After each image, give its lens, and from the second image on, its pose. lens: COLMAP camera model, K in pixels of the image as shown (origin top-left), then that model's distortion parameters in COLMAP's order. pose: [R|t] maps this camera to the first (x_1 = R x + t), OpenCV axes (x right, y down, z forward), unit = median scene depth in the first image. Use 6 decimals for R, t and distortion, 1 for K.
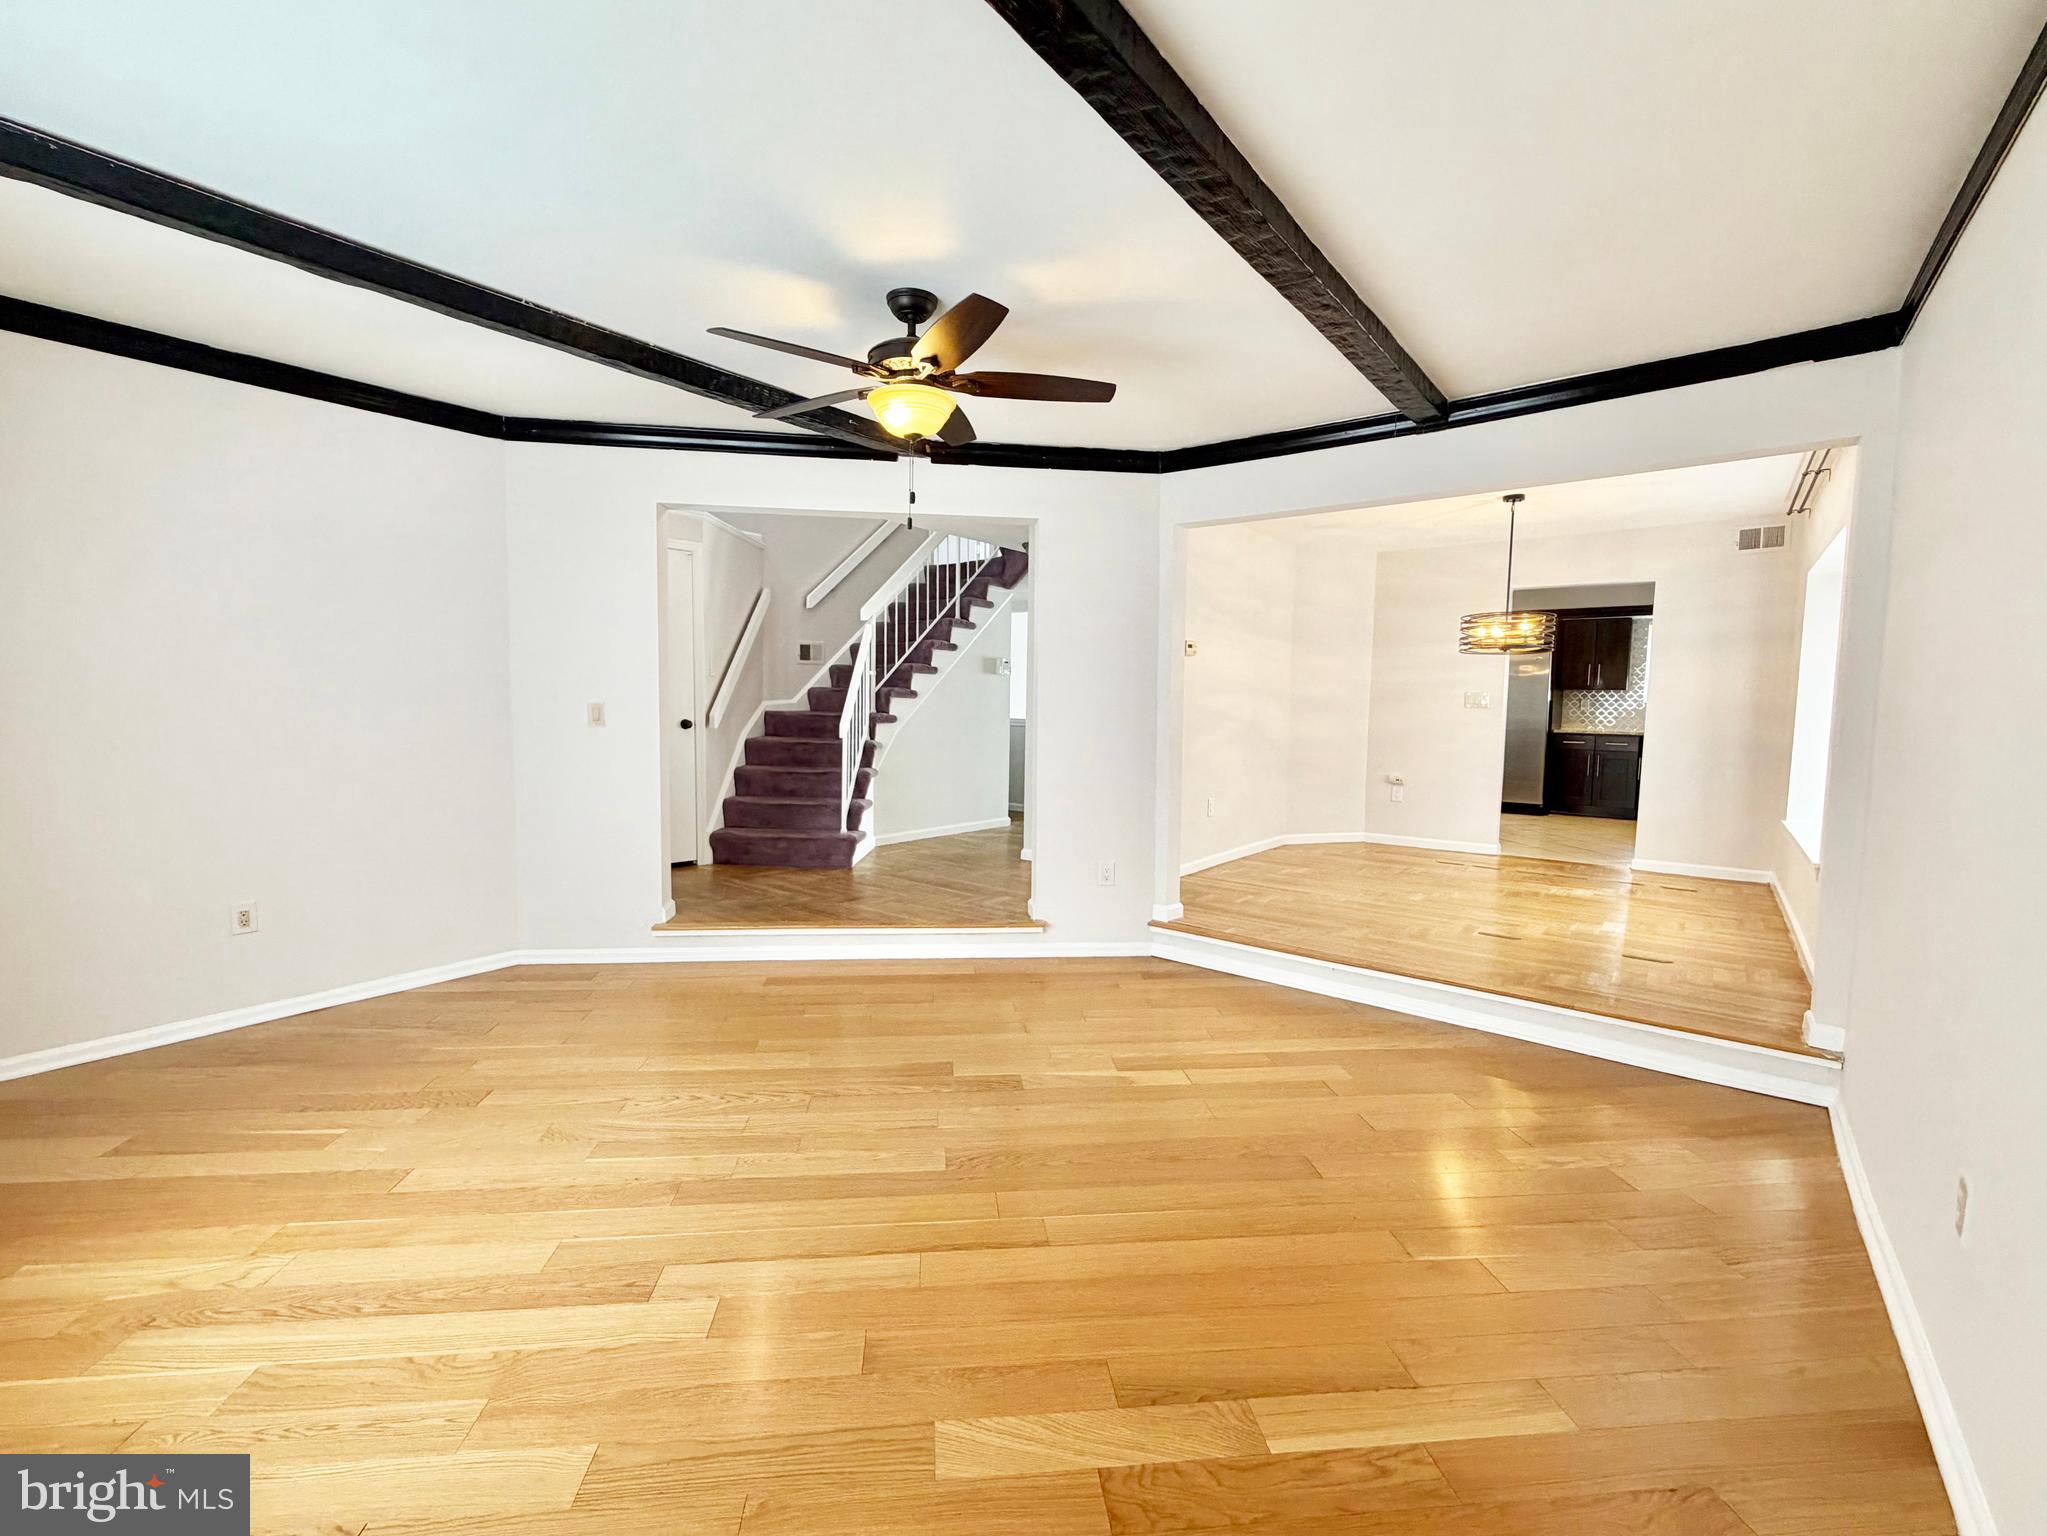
lens RADIAL K [[854.2, 0, 1024.8], [0, 854.2, 764.9], [0, 0, 1]] dist [-0.000346, 0.000436]
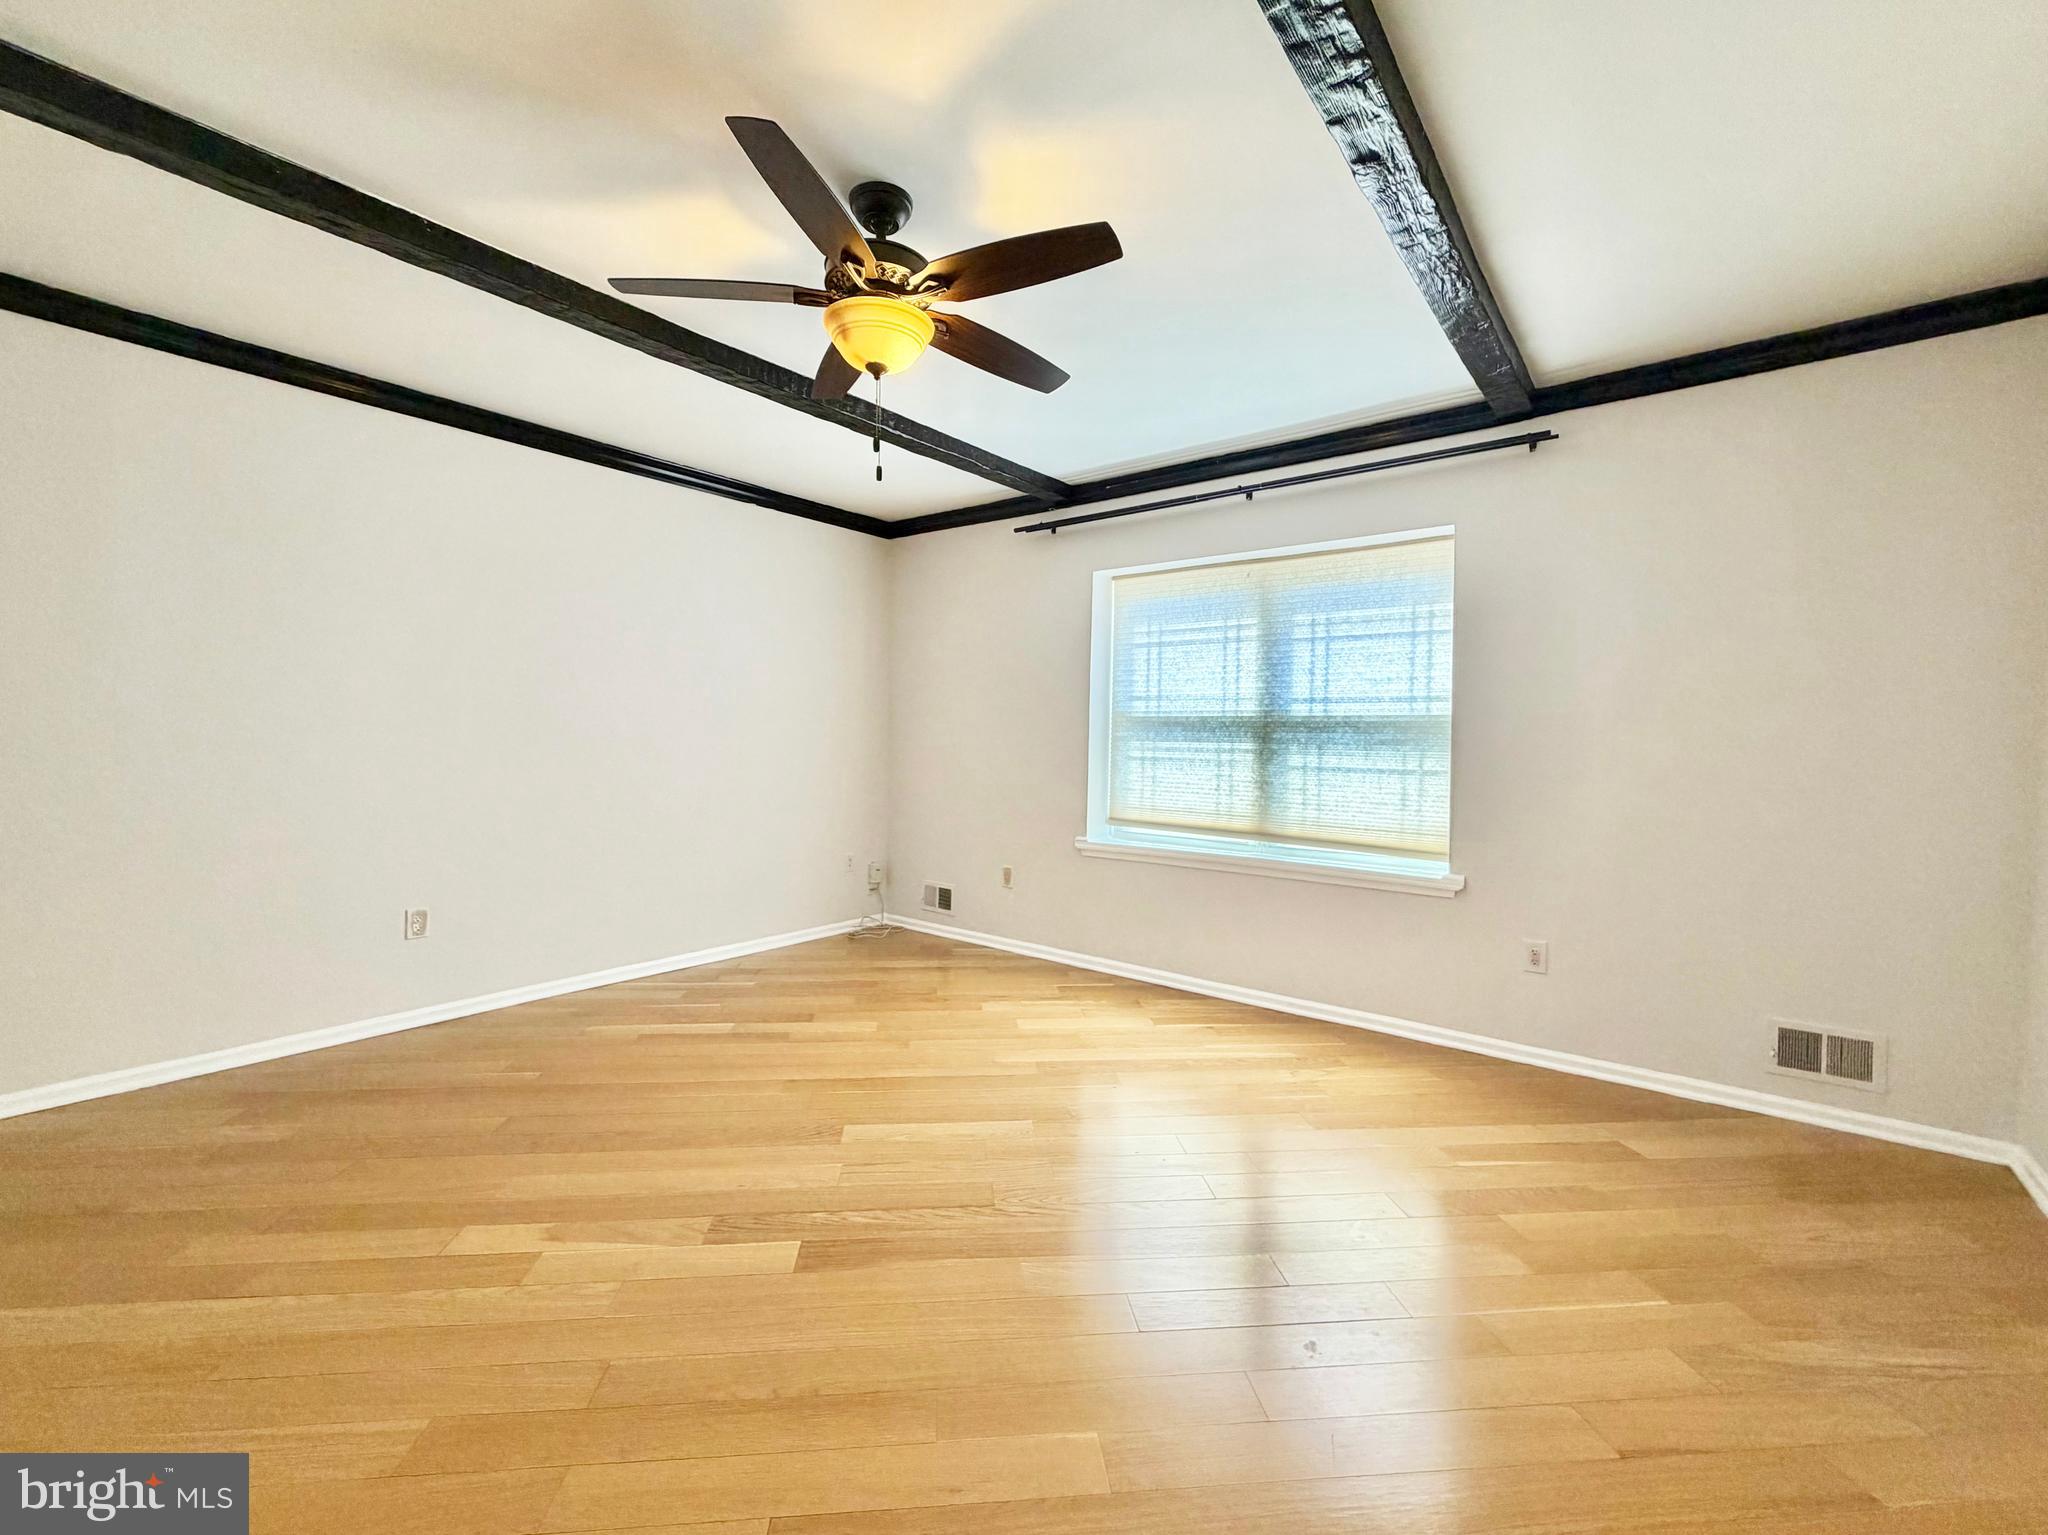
lens RADIAL K [[854.6, 0, 1025.3], [0, 854.6, 764.4], [0, 0, 1]] dist [-0.000346, 0.000436]
pose [[-0.999500, -0.030665, 0.007732, -0.118512], [-0.029645, 0.993638, 0.108652, -0.043857], [-0.011015, 0.108369, -0.994050, 0.757621]]
